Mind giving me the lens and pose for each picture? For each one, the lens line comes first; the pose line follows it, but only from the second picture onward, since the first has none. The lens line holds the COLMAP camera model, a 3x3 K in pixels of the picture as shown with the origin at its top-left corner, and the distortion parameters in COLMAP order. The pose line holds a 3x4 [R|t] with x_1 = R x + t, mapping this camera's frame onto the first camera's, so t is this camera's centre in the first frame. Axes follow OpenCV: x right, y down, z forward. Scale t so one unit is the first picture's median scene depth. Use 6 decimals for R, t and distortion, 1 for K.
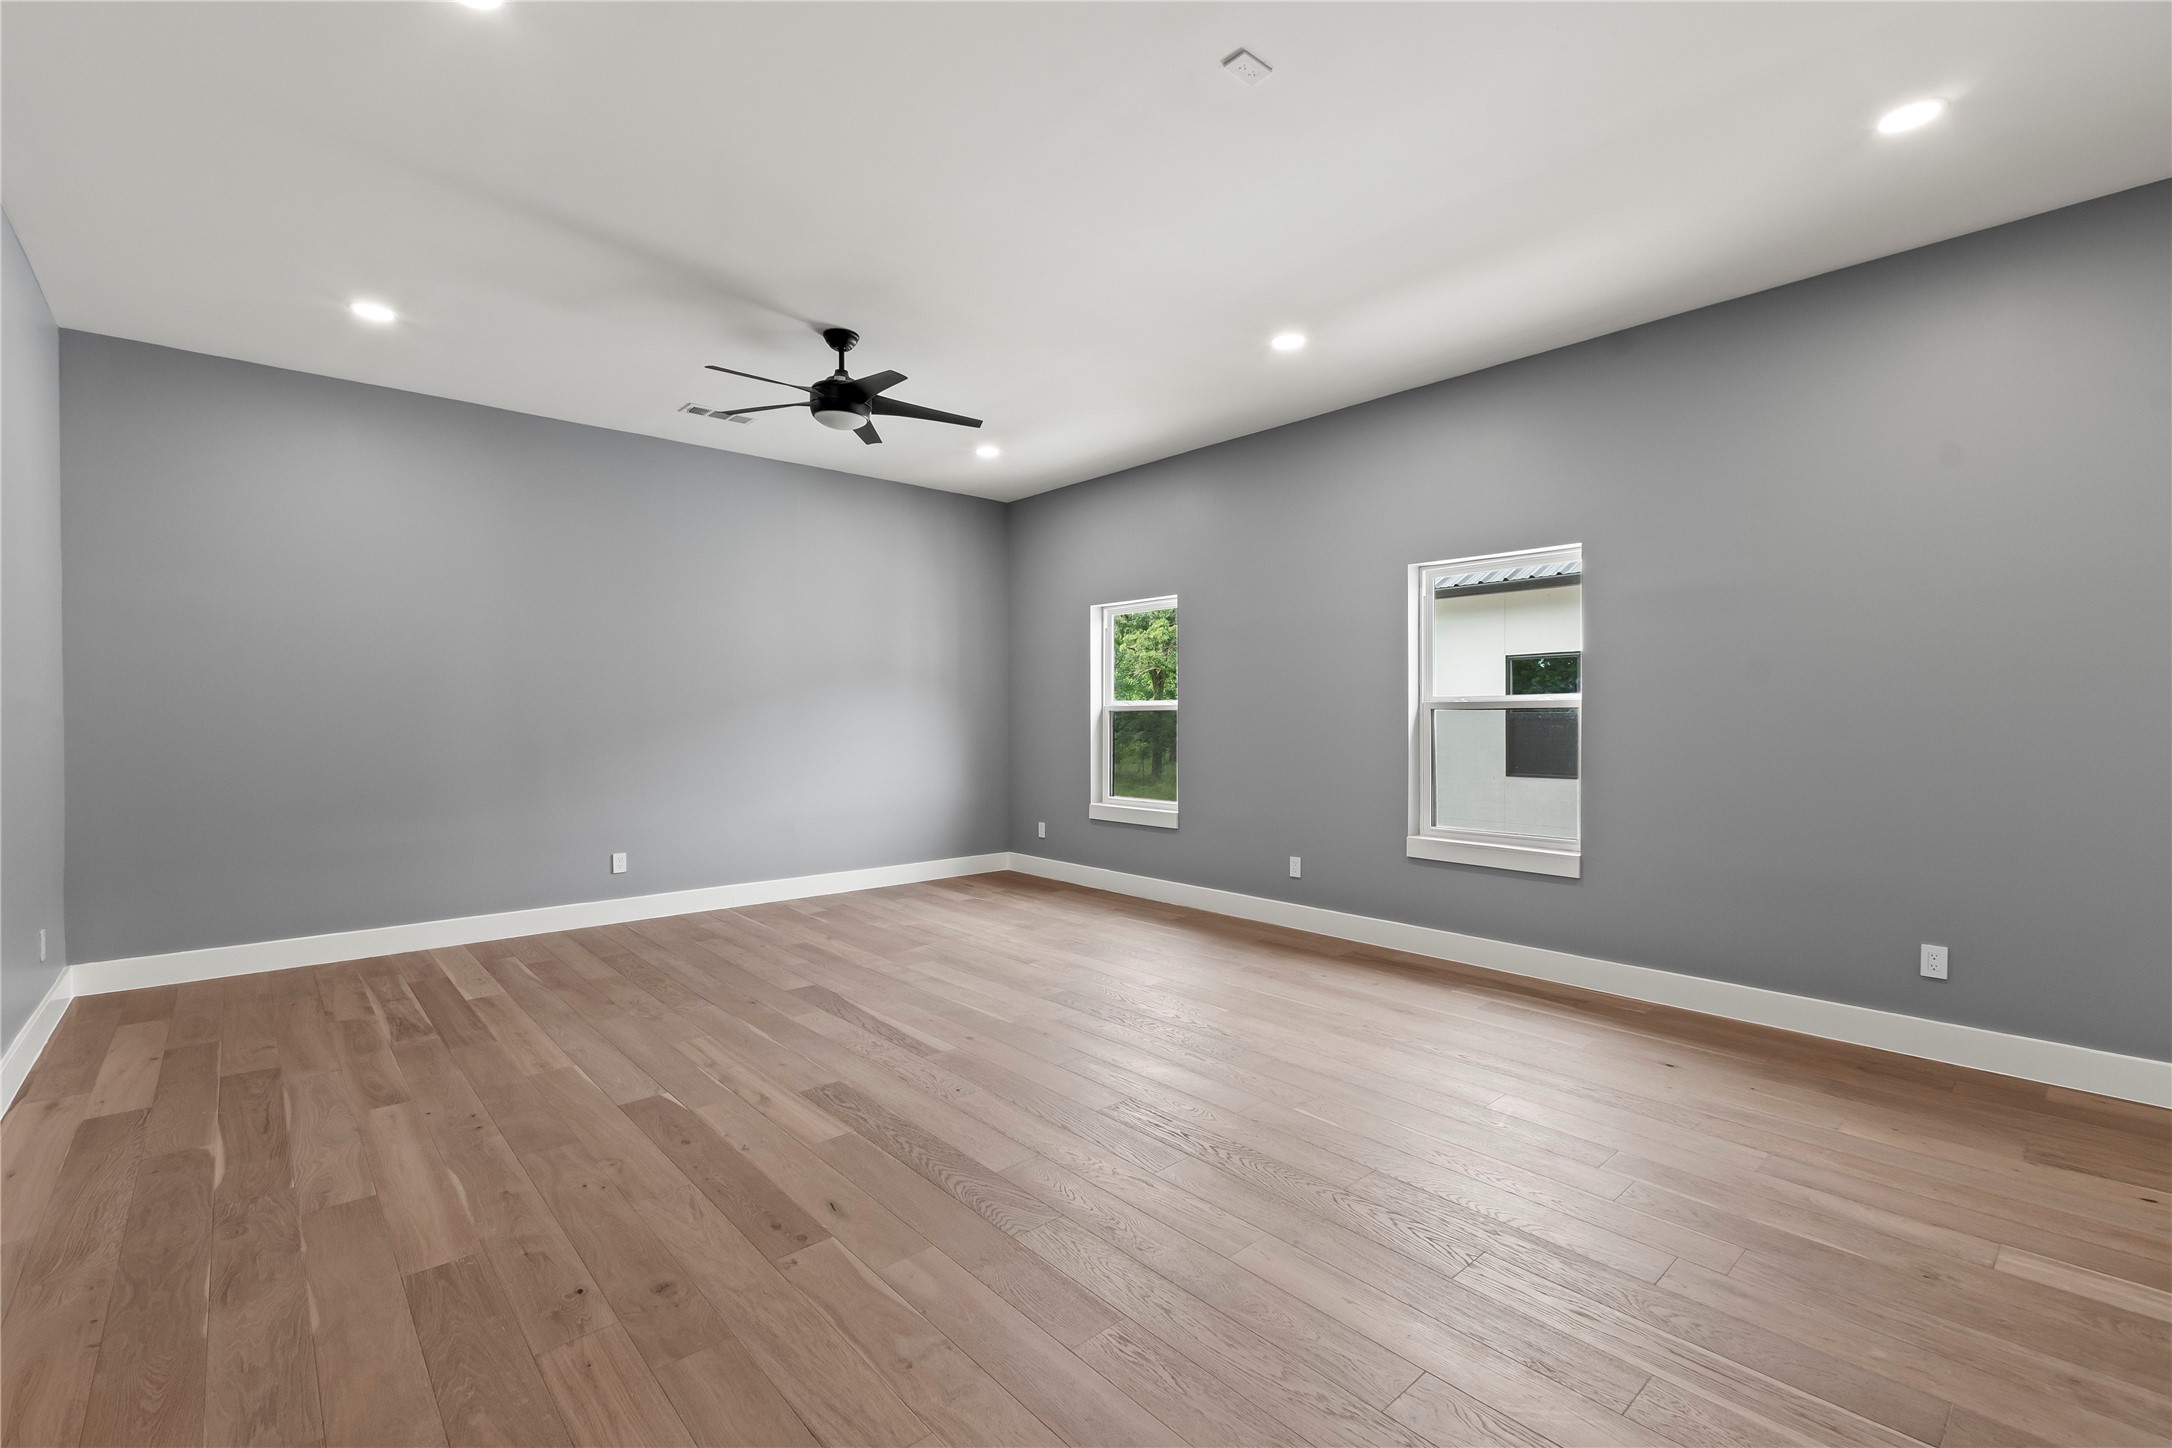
lens RADIAL K [[963.8, 0, 1082.7], [0, 963.8, 709.8], [0, 0, 1]] dist [-0.000052, -0.000232]
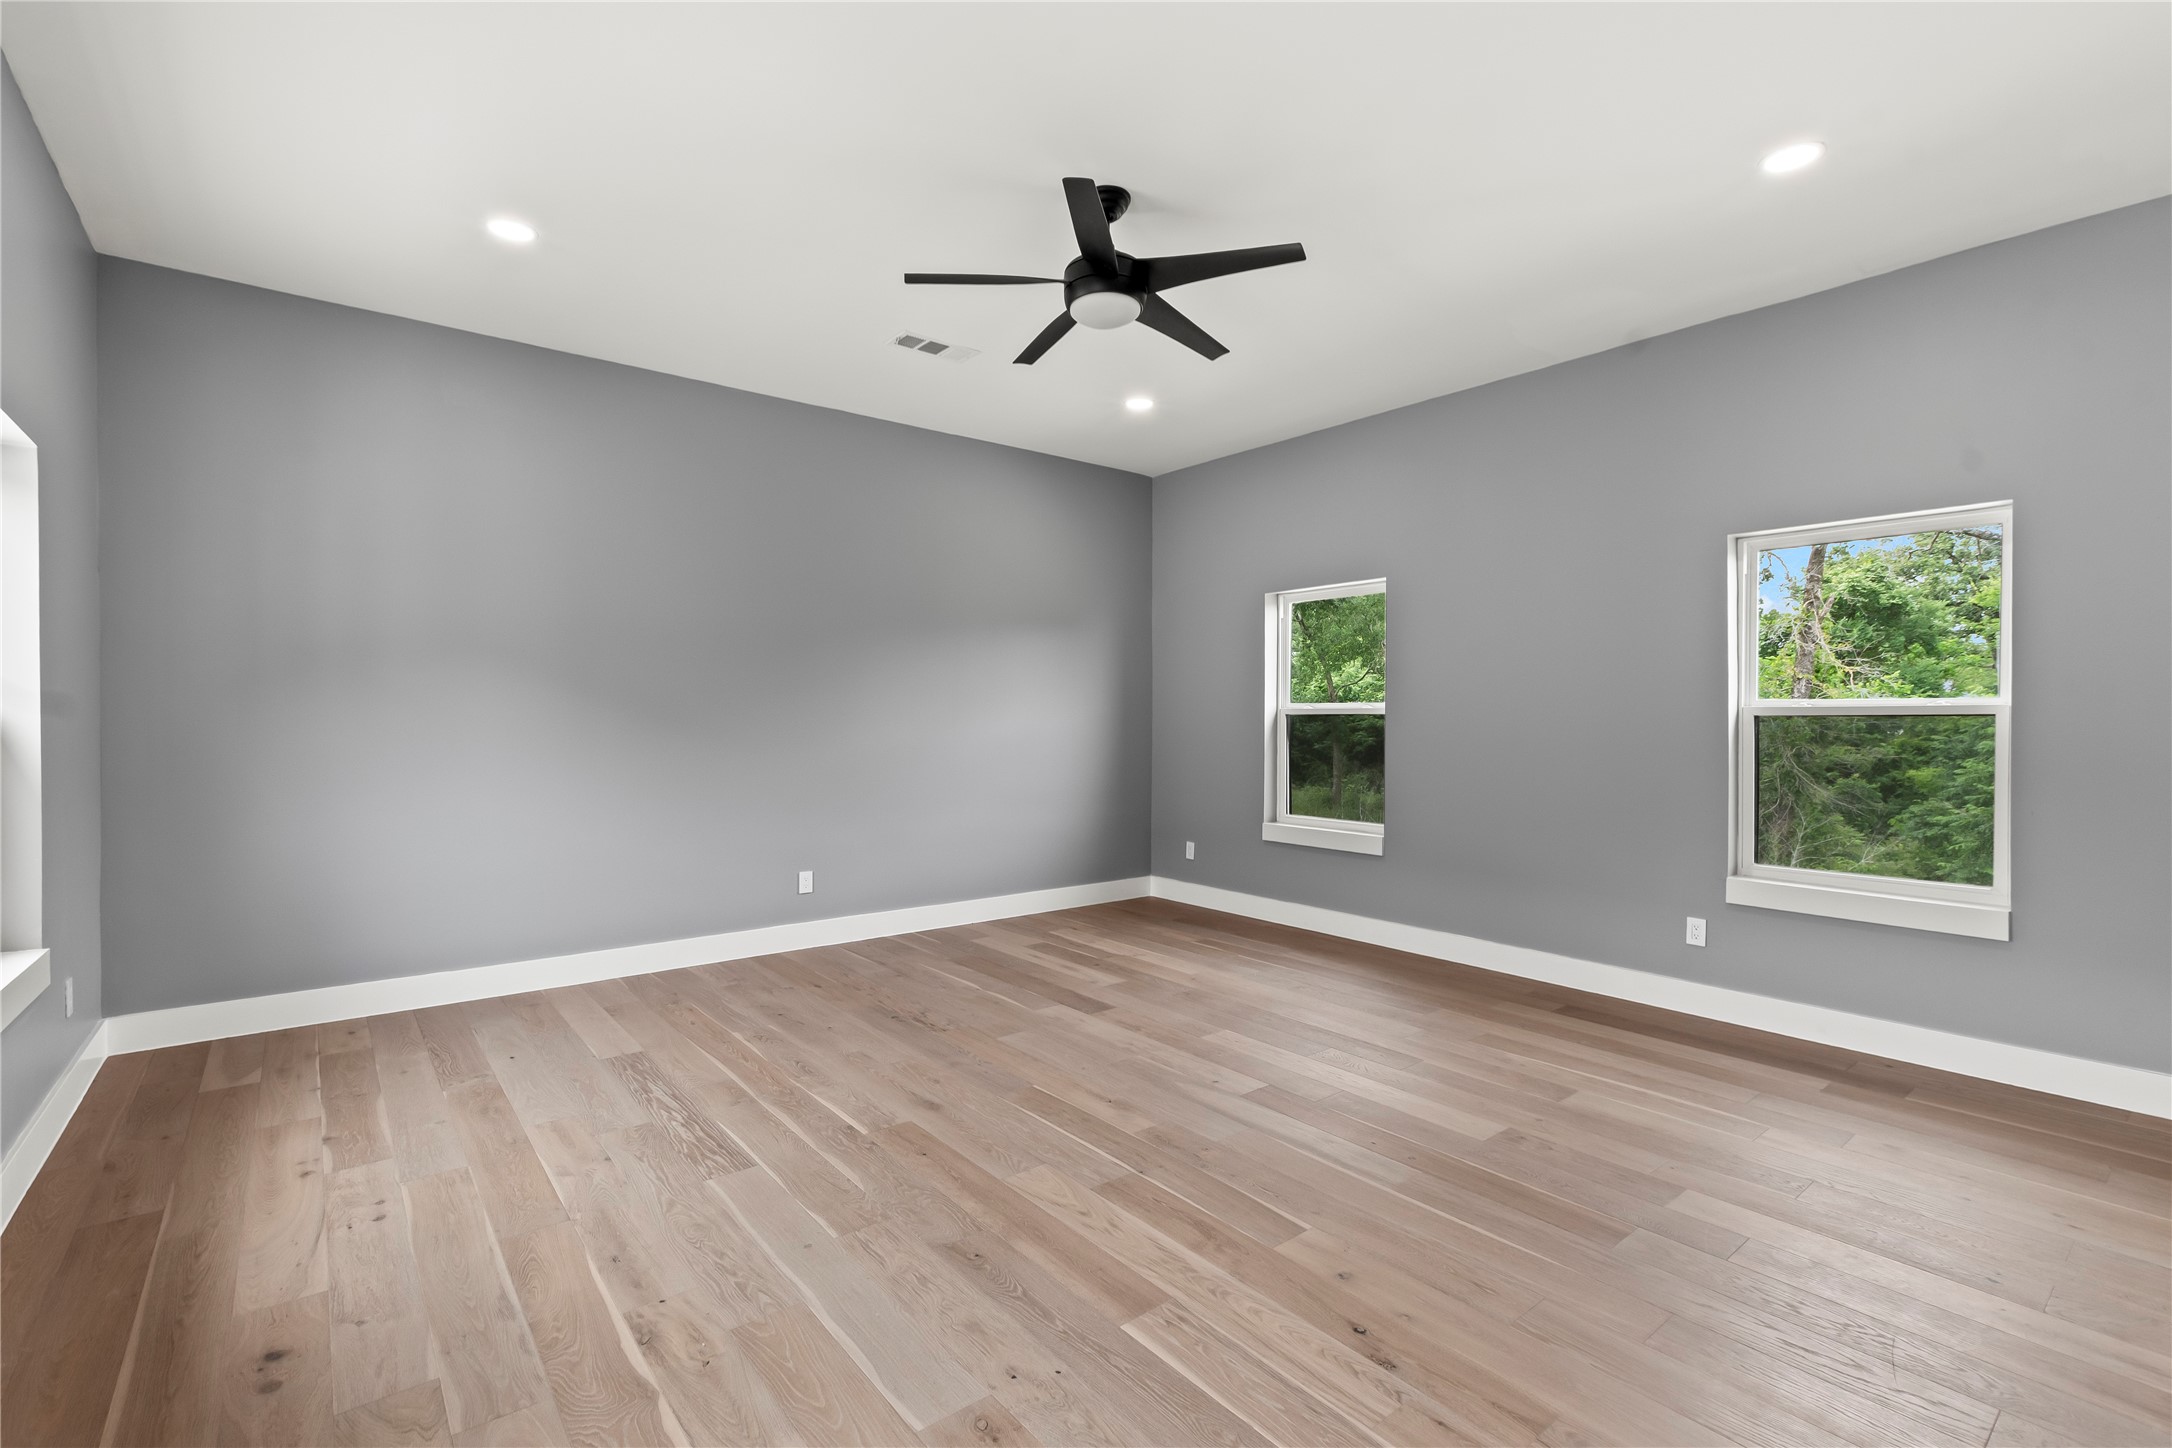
lens RADIAL K [[963.8, 0, 1082.7], [0, 963.8, 709.8], [0, 0, 1]] dist [-0.000052, -0.000232]
pose [[0.999132, 0.005122, -0.041351, -0.125956], [-0.005295, 0.999978, -0.004068, 0.000675], [0.041329, 0.004284, 0.999136, 0.145698]]
